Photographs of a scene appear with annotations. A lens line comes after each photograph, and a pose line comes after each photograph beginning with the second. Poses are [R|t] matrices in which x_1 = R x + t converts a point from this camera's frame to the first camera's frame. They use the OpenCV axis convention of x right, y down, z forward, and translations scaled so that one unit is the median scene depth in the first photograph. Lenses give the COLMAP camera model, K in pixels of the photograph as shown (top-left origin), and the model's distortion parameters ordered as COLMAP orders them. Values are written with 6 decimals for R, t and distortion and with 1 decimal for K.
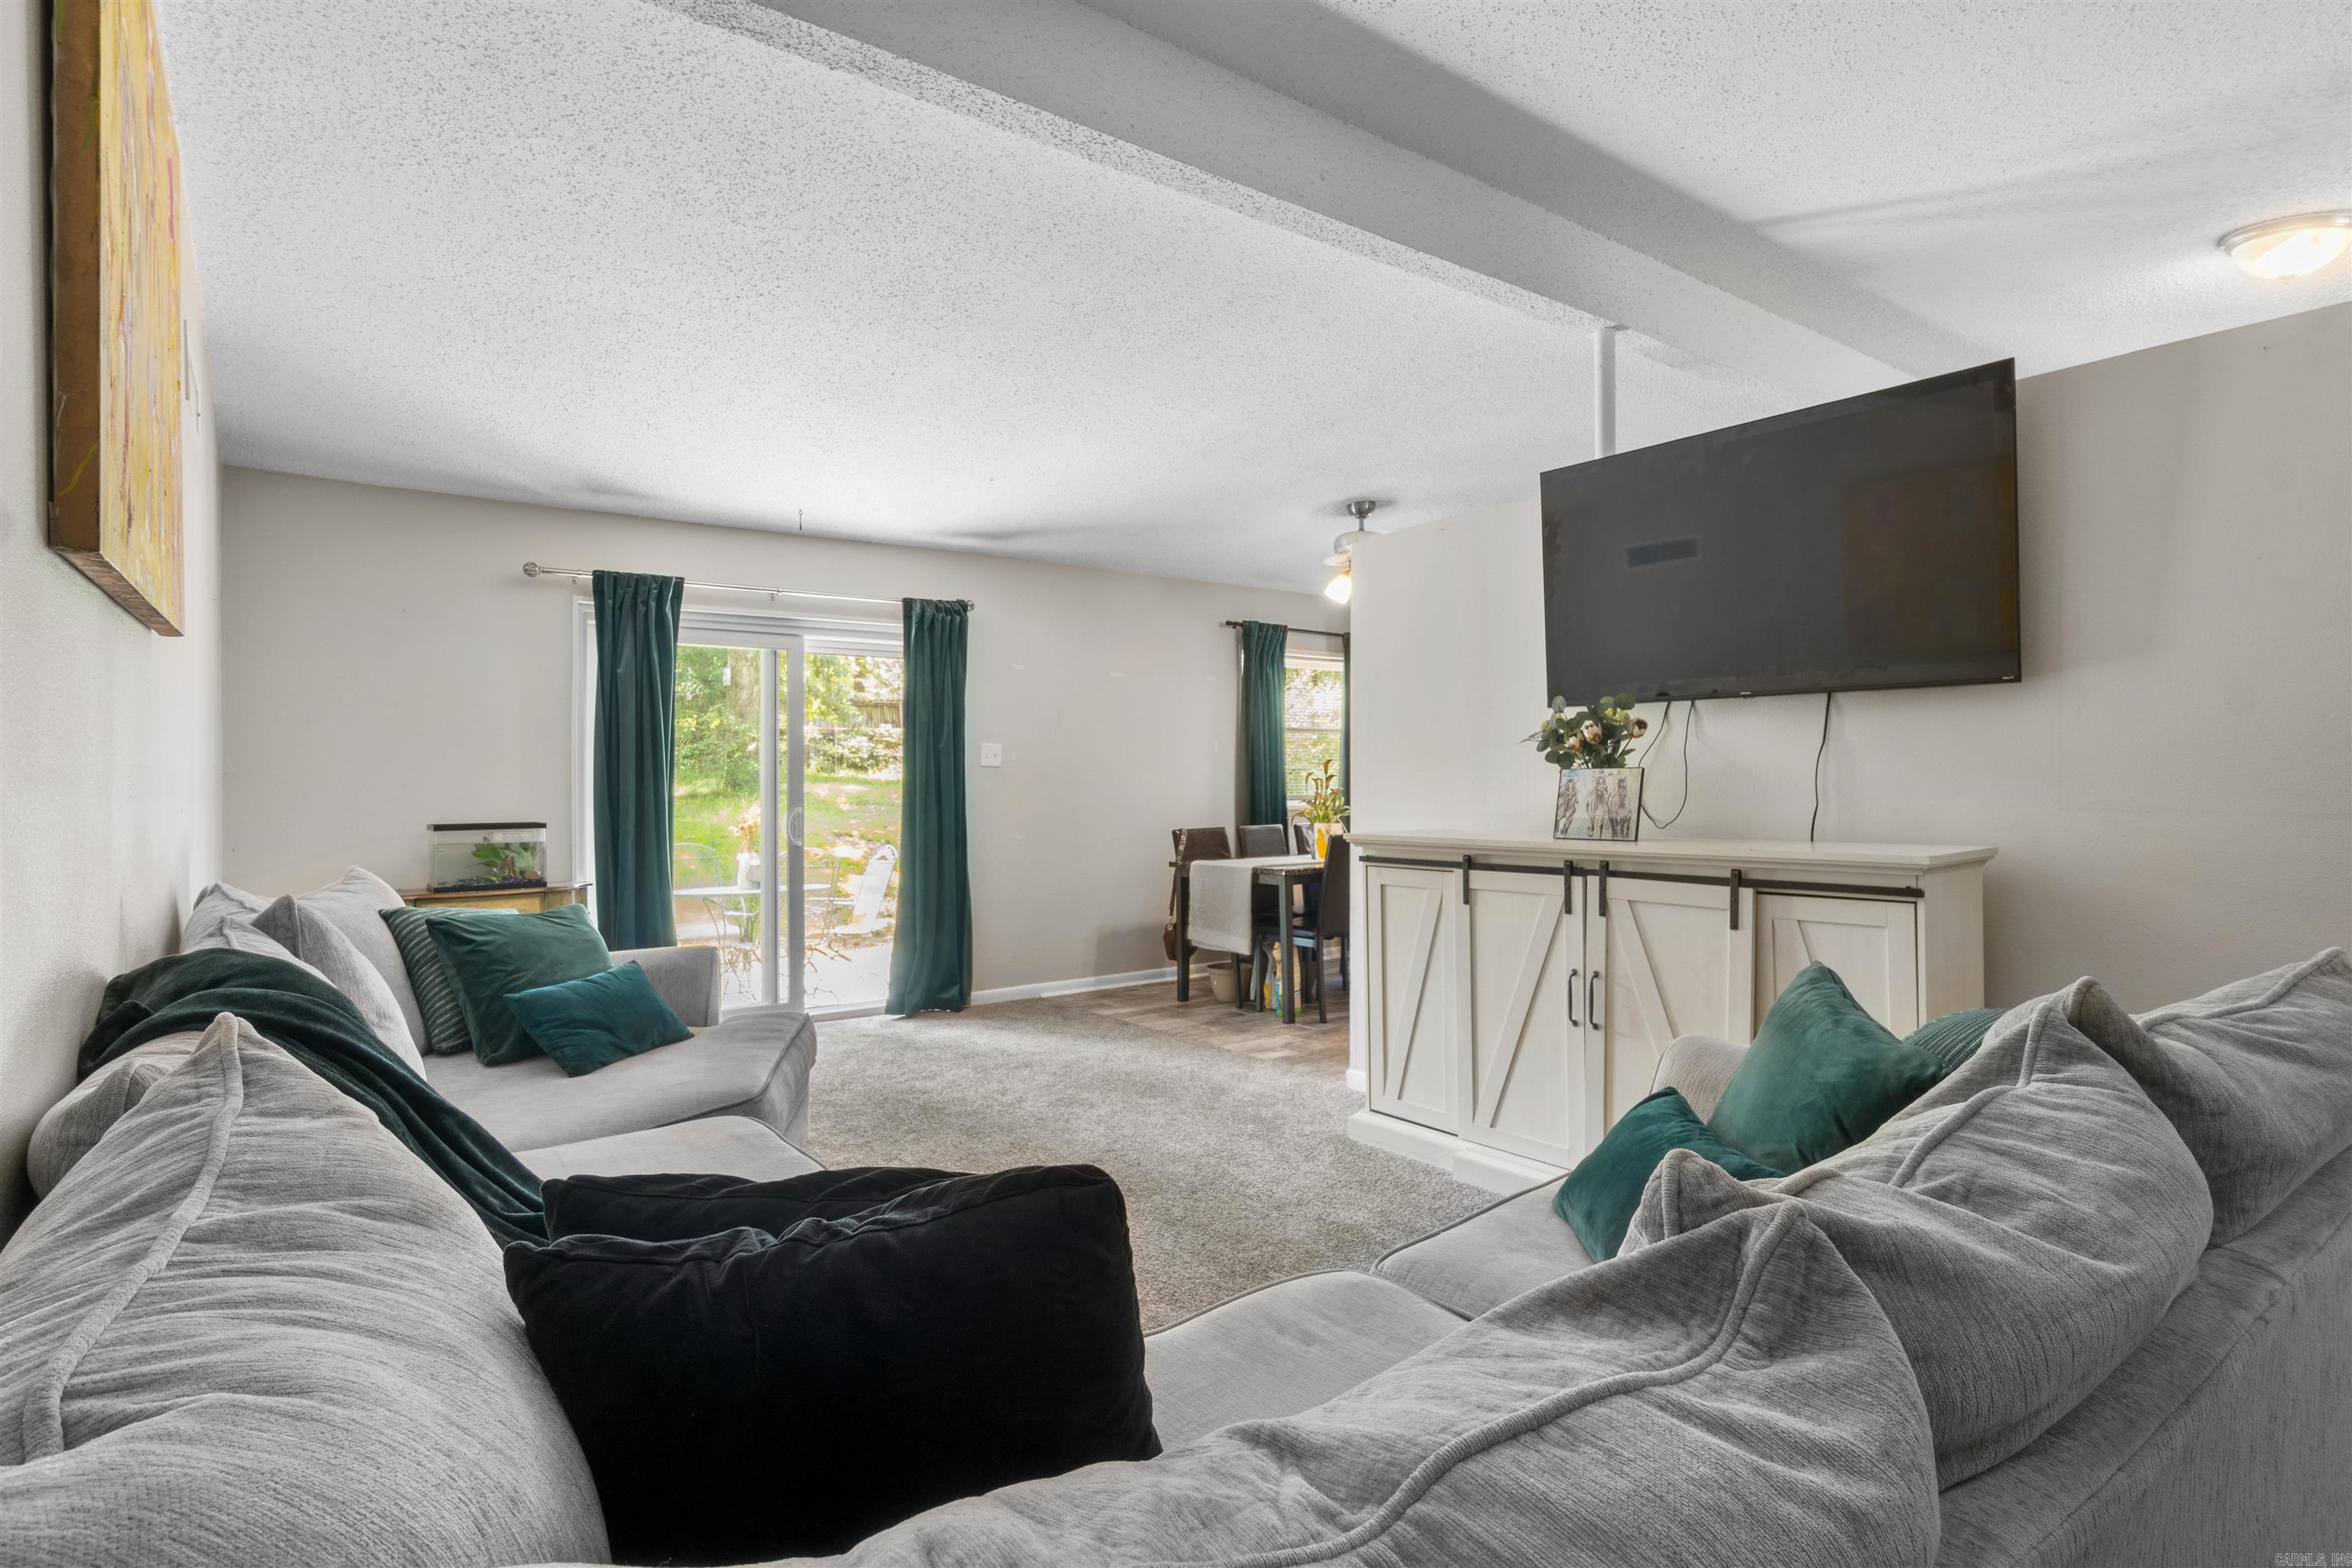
lens RADIAL K [[1203.9, 0, 1166.7], [0, 1203.9, 780.1], [0, 0, 1]] dist [-0.006740, 0.004951]
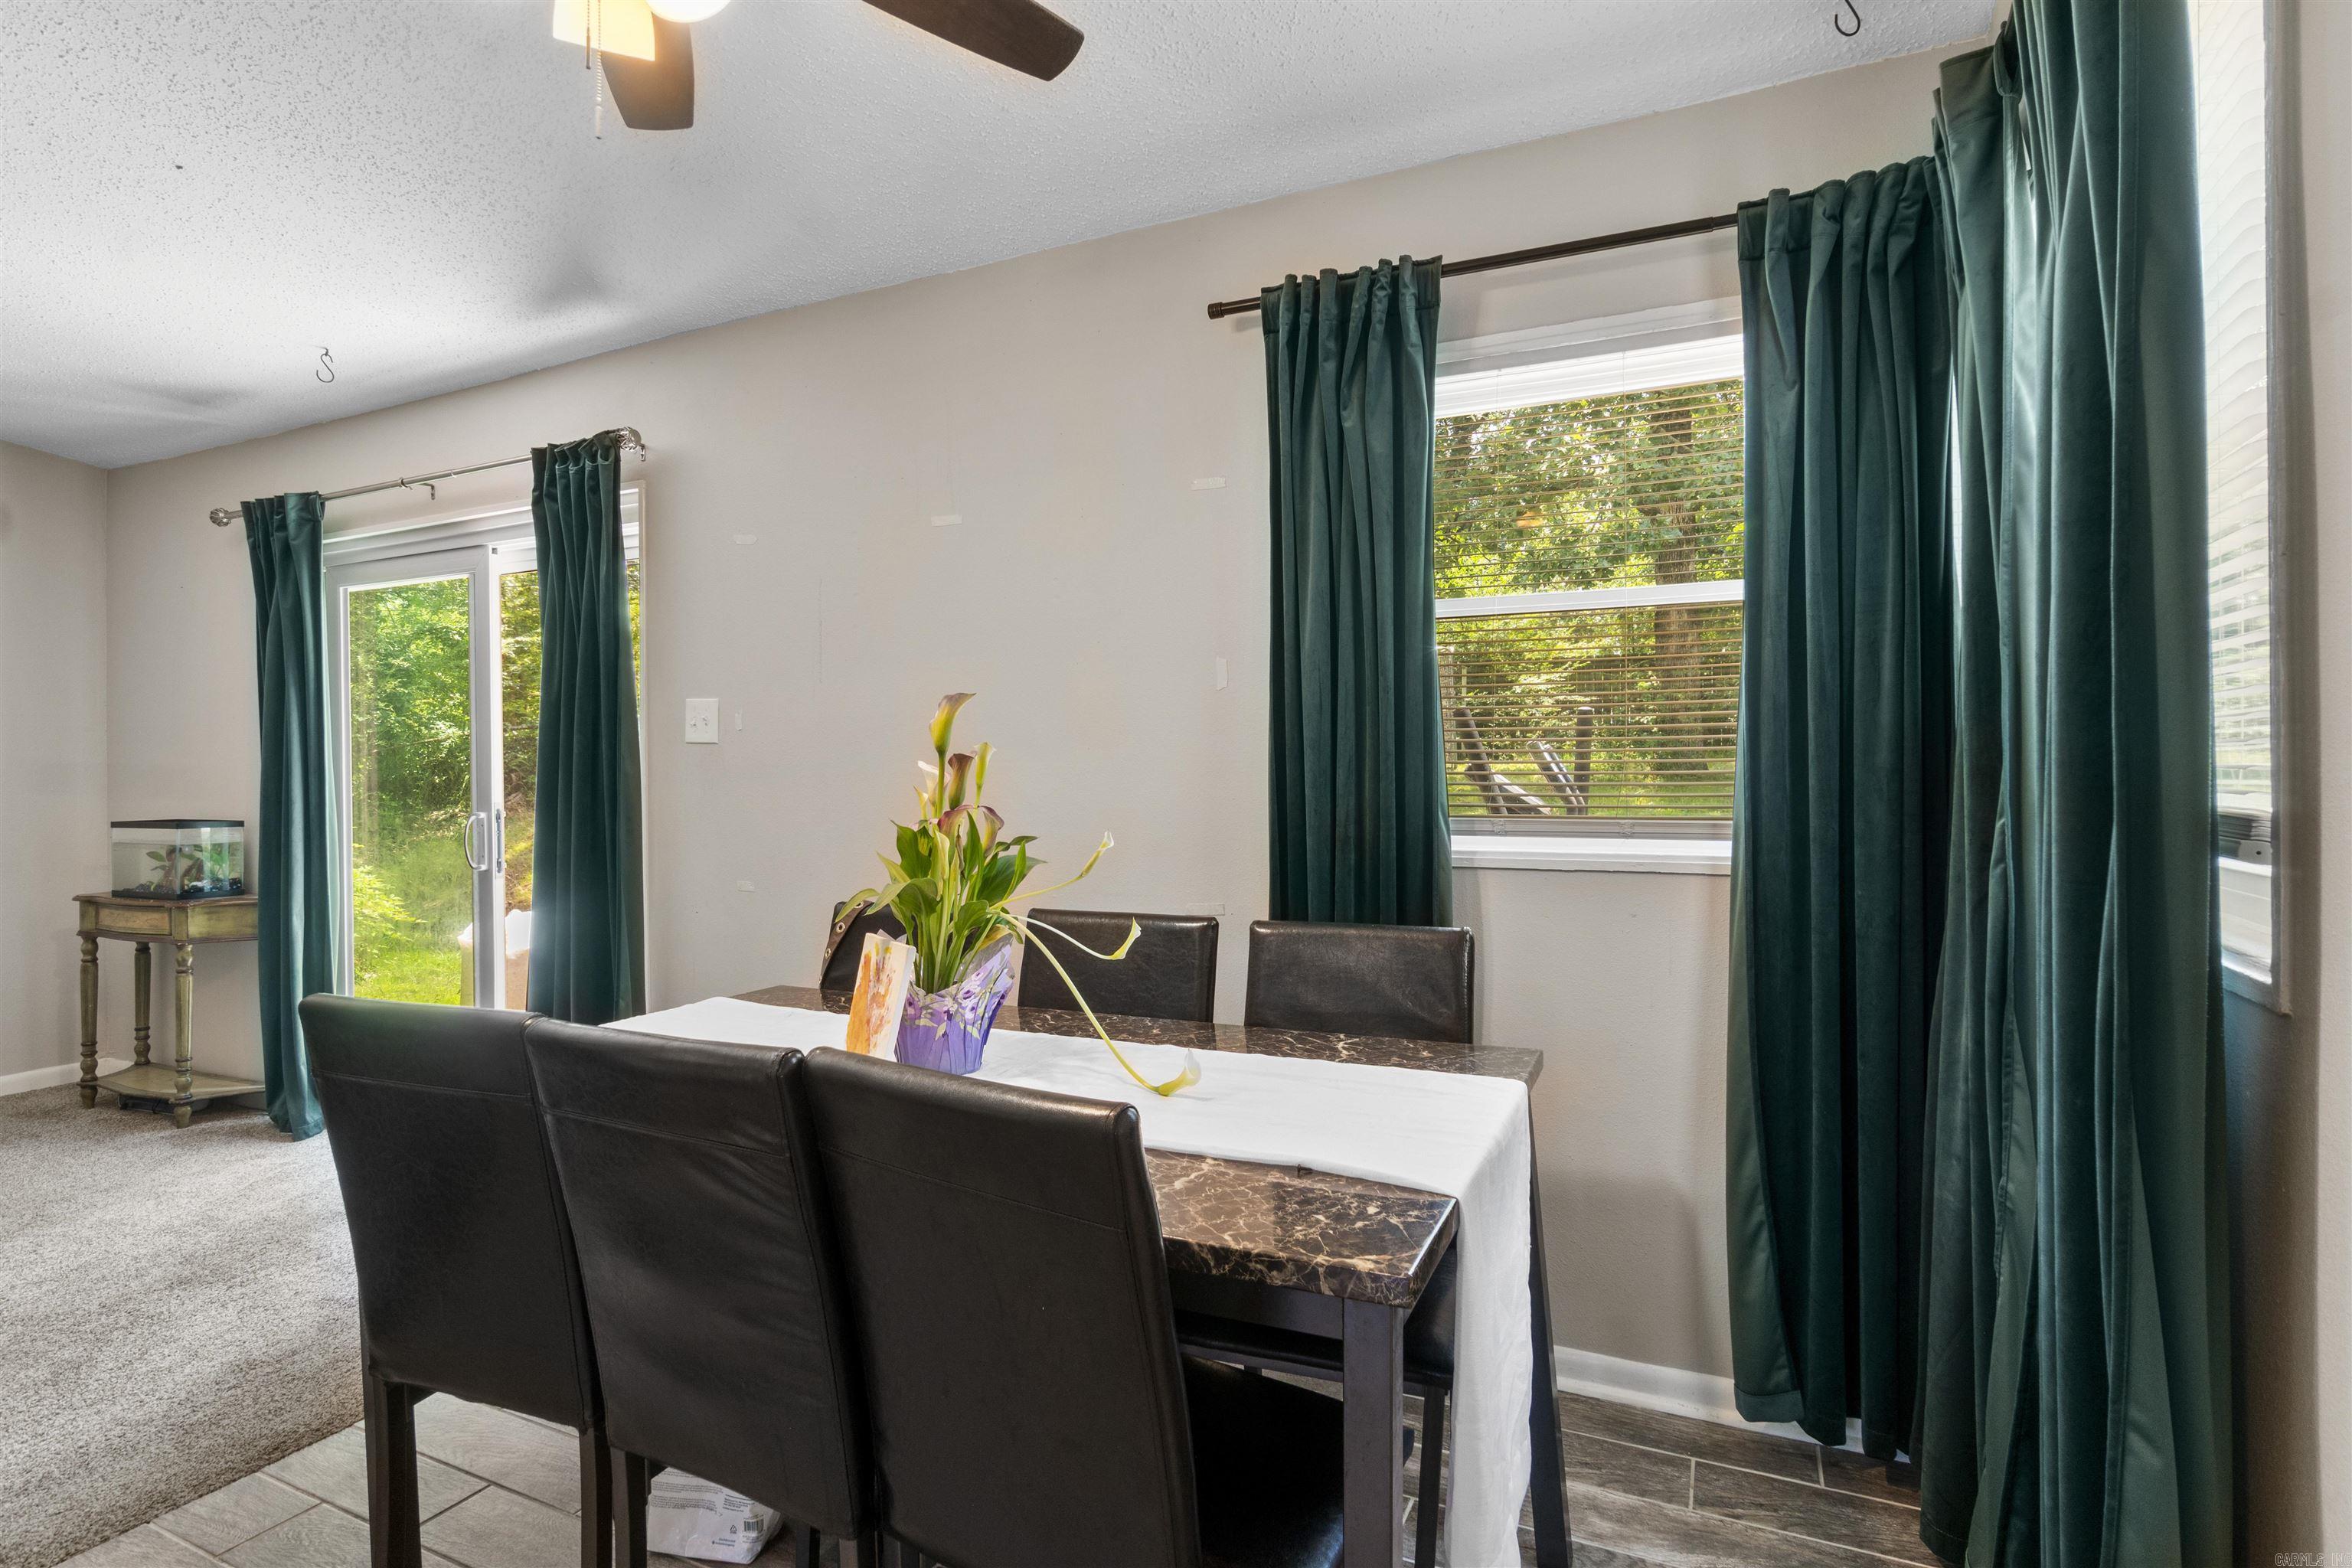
lens RADIAL K [[1203.9, 0, 1156.6], [0, 1203.9, 784.2], [0, 0, 1]] dist [-0.006740, 0.004951]
pose [[0.459688, 0.013097, -0.887984, 0.484485], [0.004339, 0.999846, 0.016993, -0.002039], [0.888070, -0.011665, 0.459560, 1.142315]]
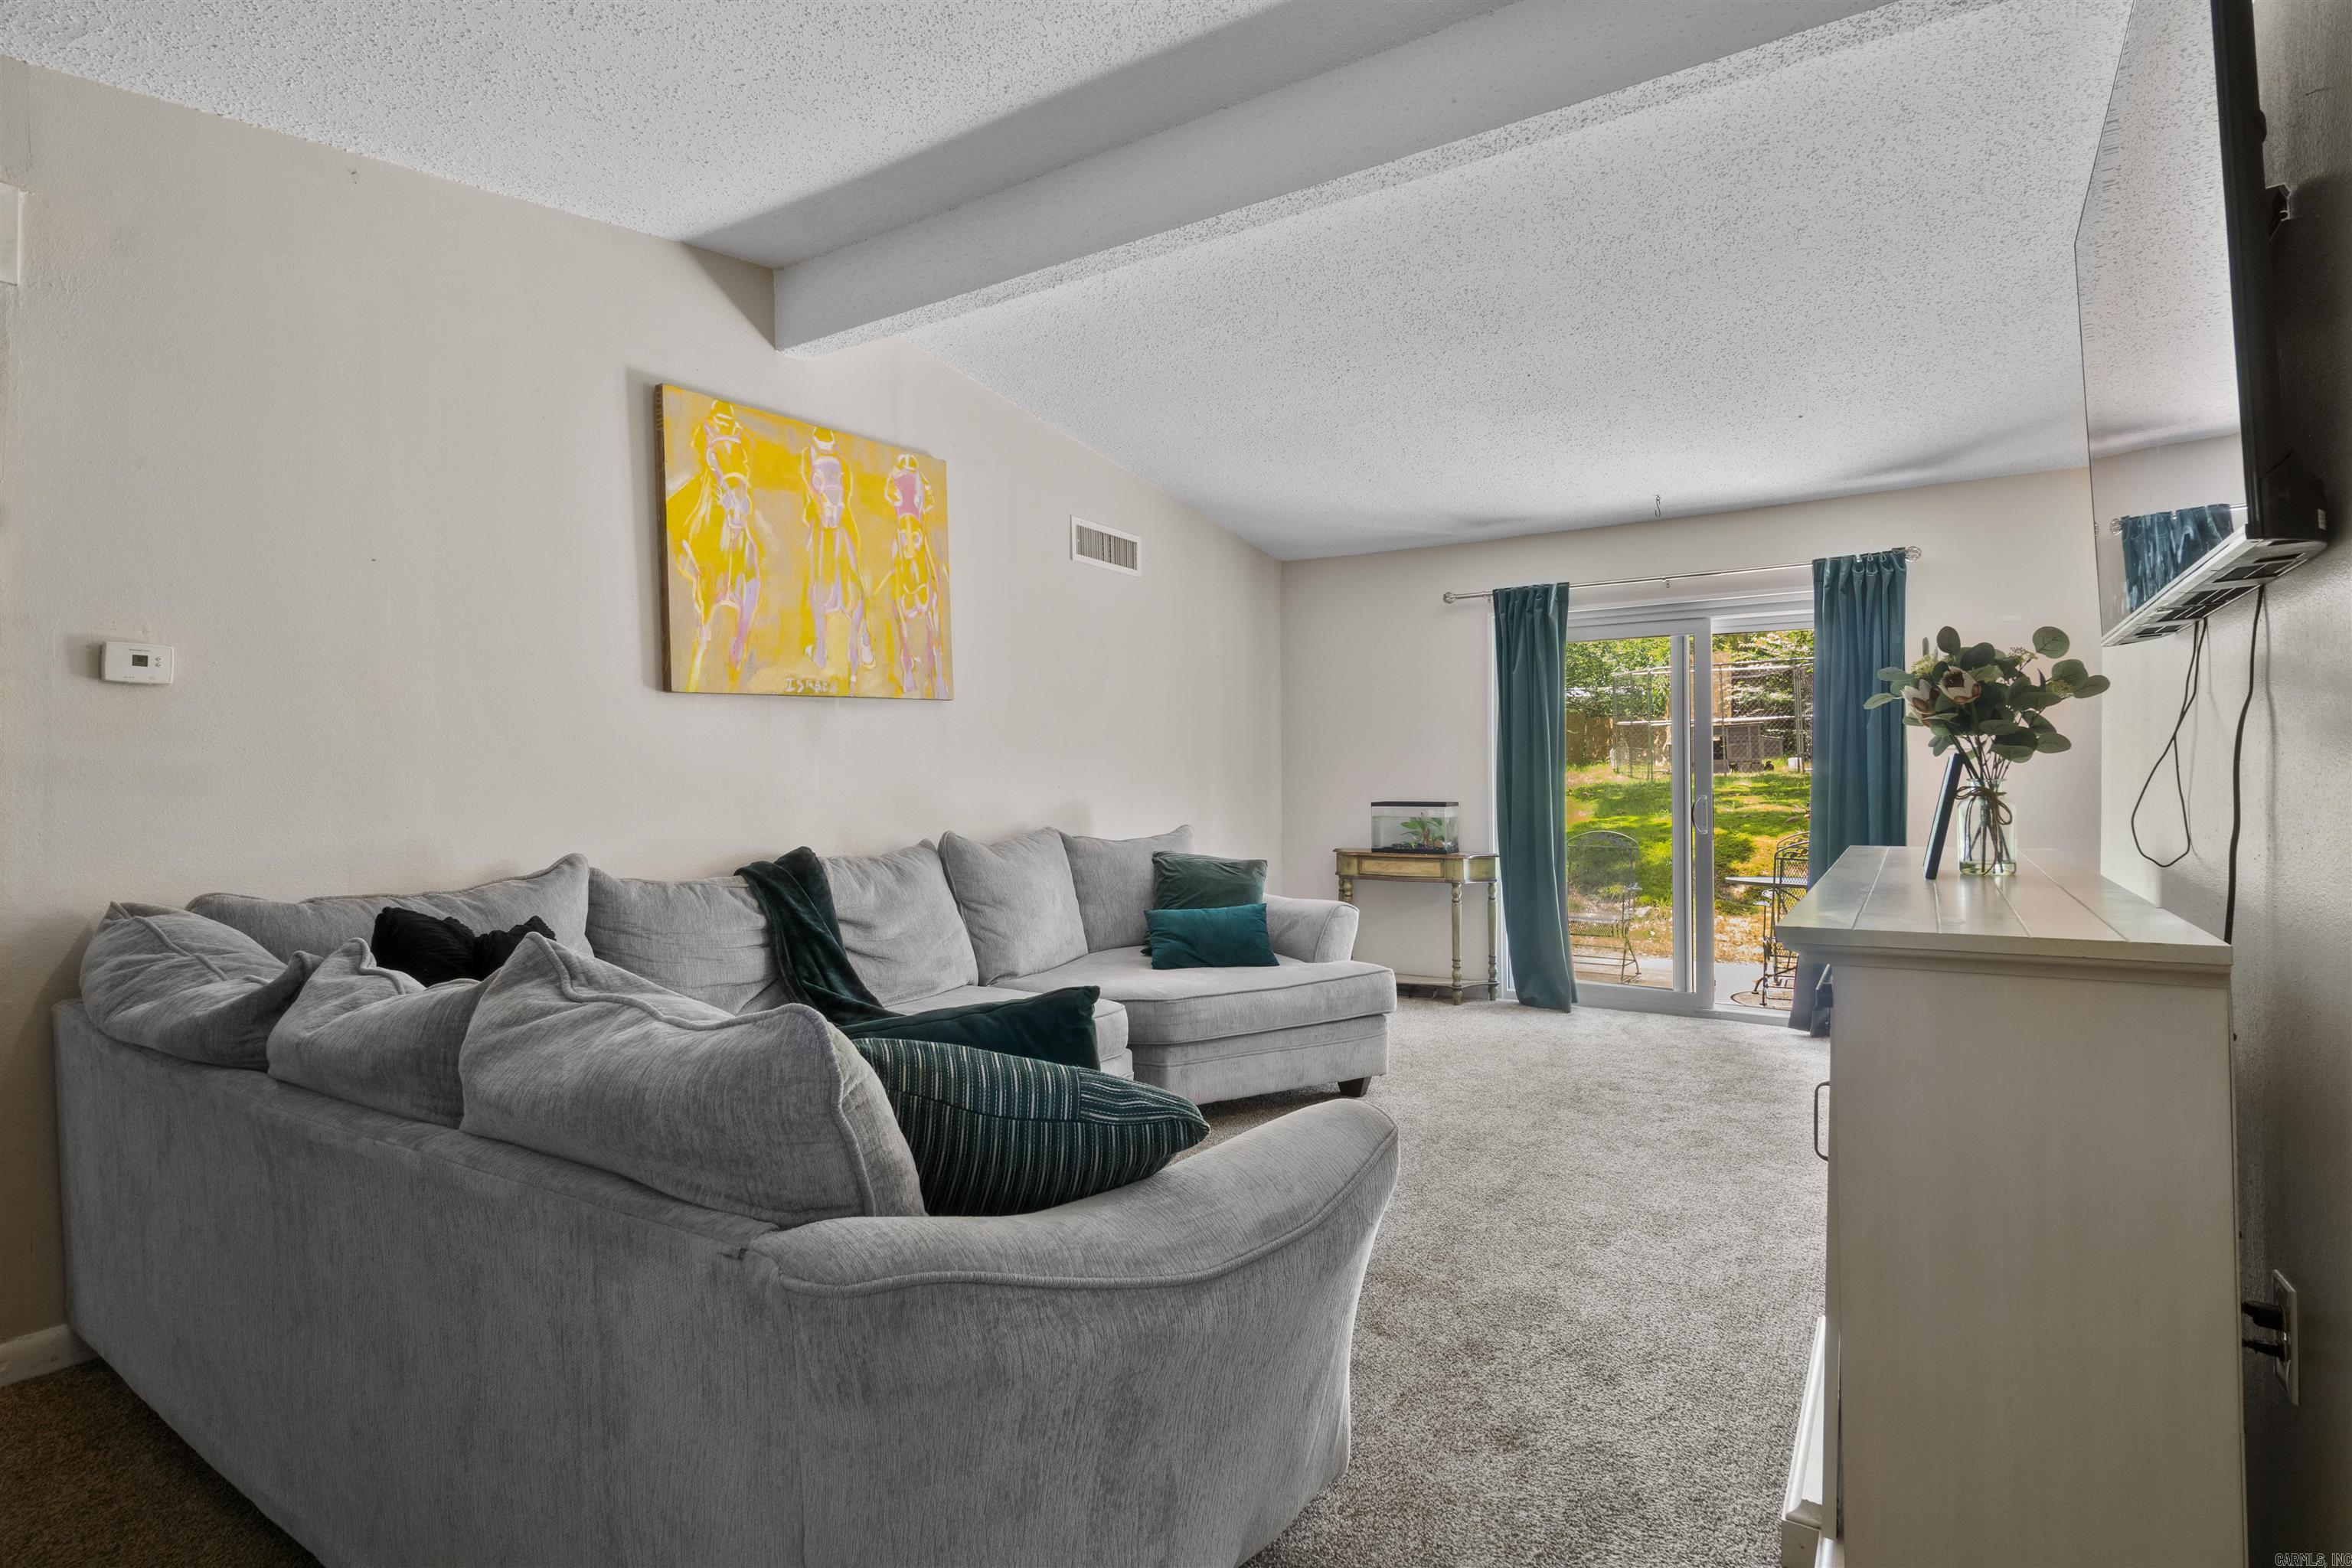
lens RADIAL K [[1203.9, 0, 1165.3], [0, 1203.9, 778.2], [0, 0, 1]] dist [-0.006740, 0.004951]
pose [[0.333162, 0.003446, -0.942863, 0.520443], [0.003816, 0.999980, 0.005003, 0.002845], [0.942862, -0.005265, 0.333142, 0.296621]]
